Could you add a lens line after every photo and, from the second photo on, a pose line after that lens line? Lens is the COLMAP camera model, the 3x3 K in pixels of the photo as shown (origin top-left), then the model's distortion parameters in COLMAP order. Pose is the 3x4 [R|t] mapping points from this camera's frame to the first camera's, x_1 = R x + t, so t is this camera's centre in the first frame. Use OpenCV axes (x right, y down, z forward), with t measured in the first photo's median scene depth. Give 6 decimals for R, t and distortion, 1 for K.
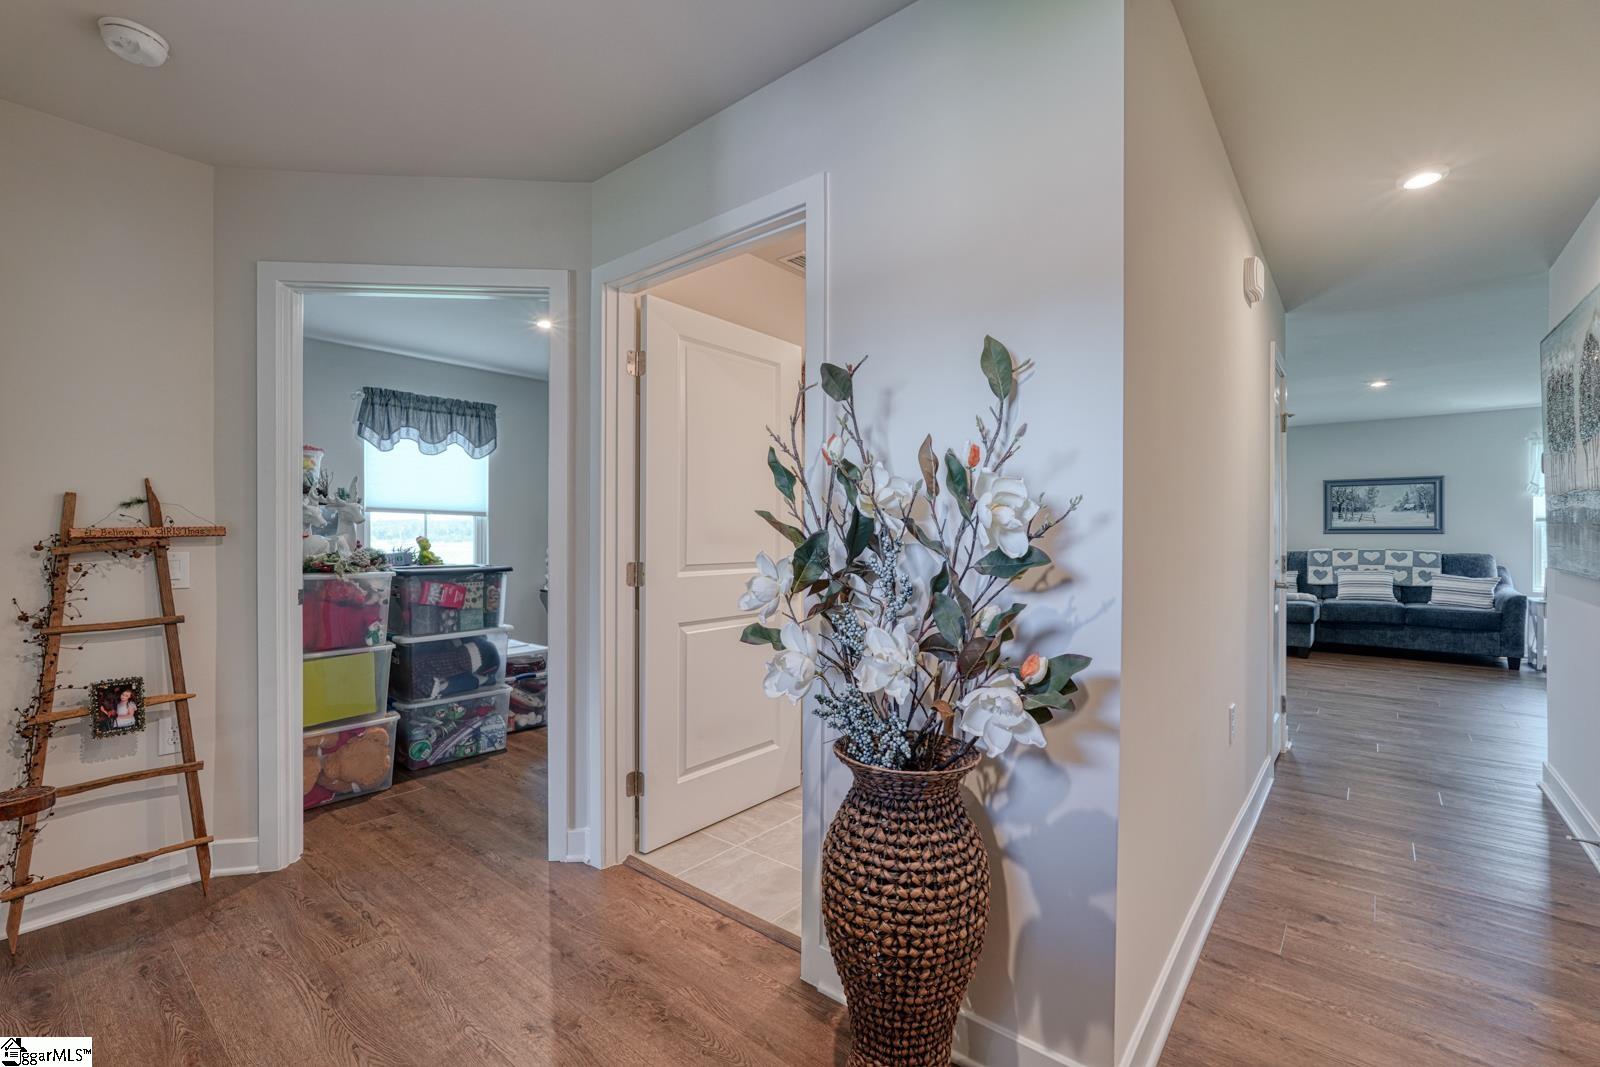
lens RADIAL K [[703.7, 0, 804.5], [0, 703.7, 536.0], [0, 0, 1]] dist [-0.006923, 0.002837]
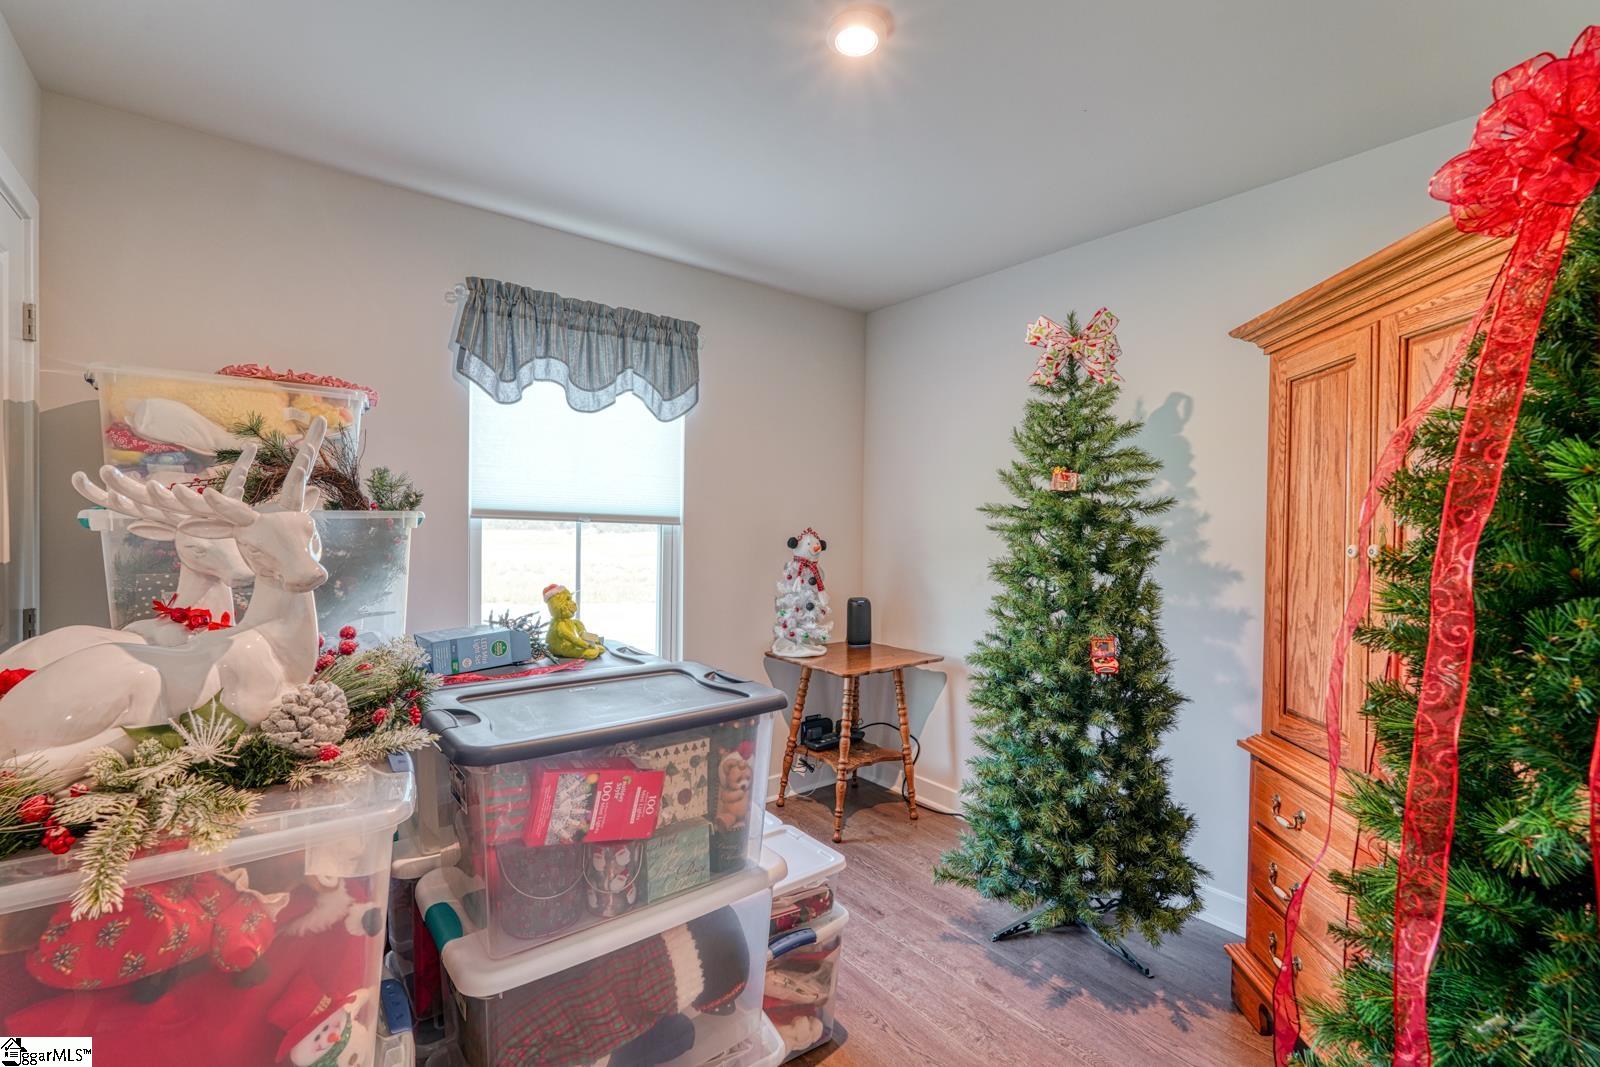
lens RADIAL K [[703.7, 0, 790.2], [0, 703.7, 532.6], [0, 0, 1]] dist [-0.006923, 0.002837]
pose [[0.973188, 0.007969, -0.229874, -0.570990], [-0.006904, 0.999961, 0.005439, -0.061369], [0.229908, -0.003706, 0.973205, 1.134990]]
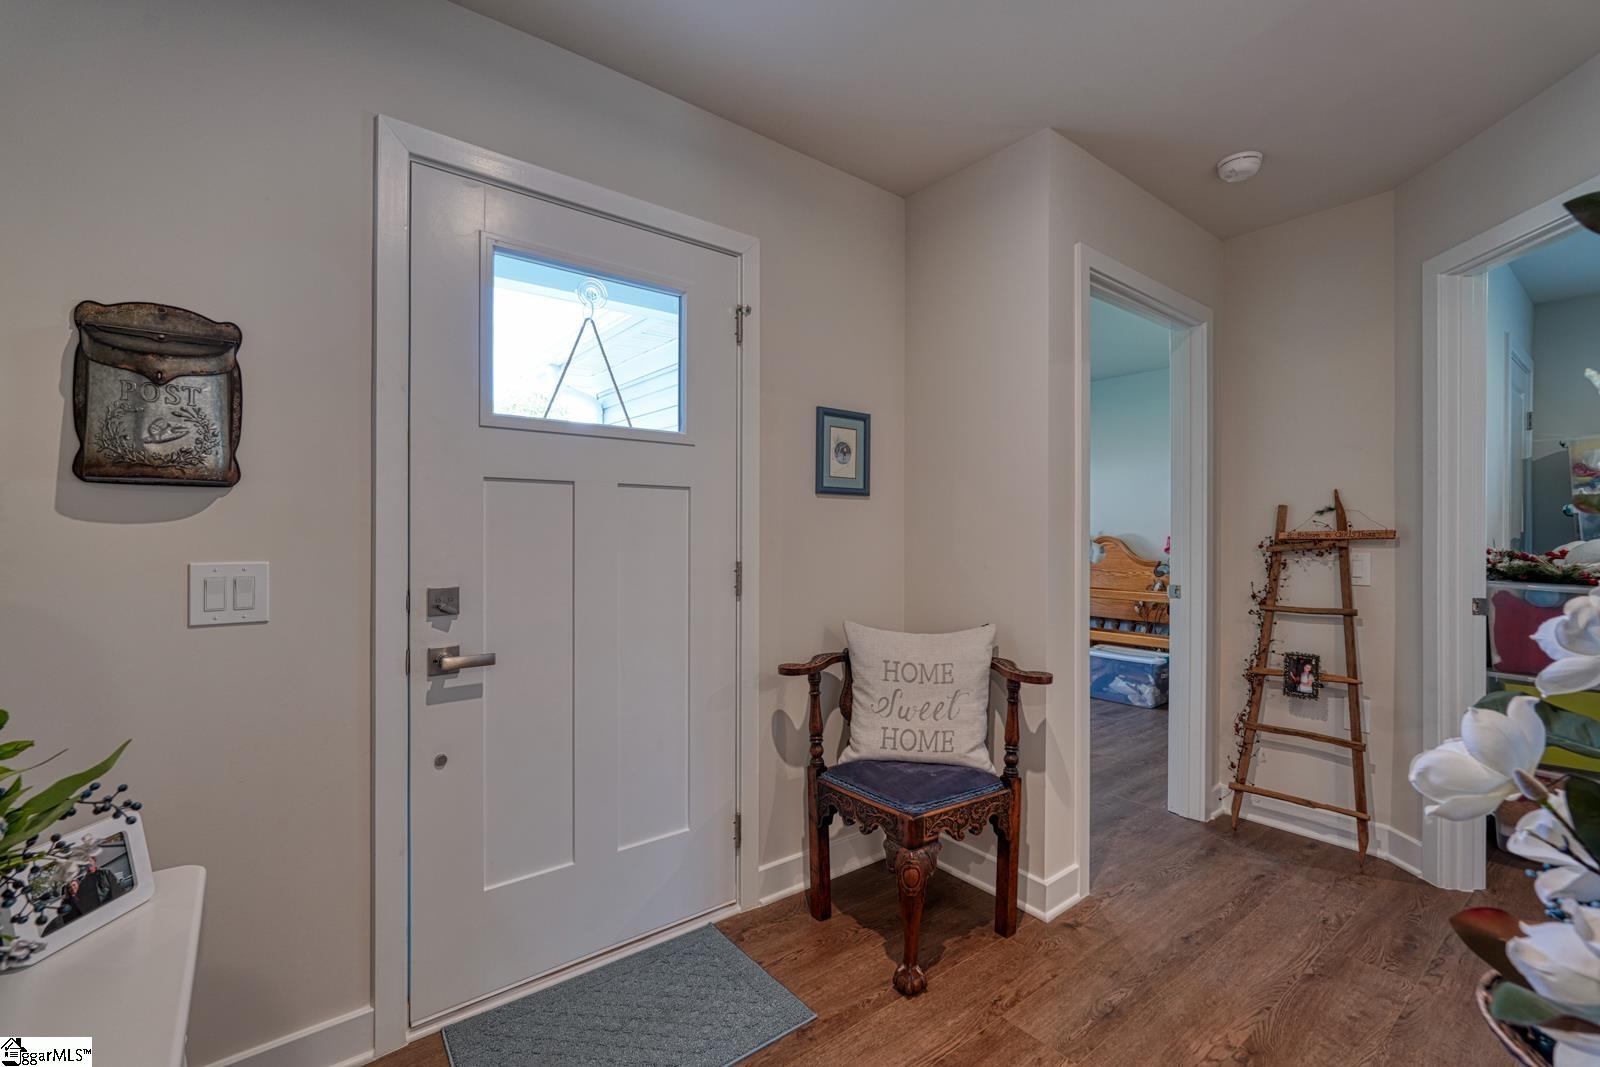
lens RADIAL K [[703.7, 0, 793.3], [0, 703.7, 530.8], [0, 0, 1]] dist [-0.006923, 0.002837]
pose [[-0.212476, -0.007648, -0.977136, 0.406075], [-0.011484, 0.999920, -0.005329, 0.003680], [0.977099, 0.010089, -0.212547, 0.356966]]
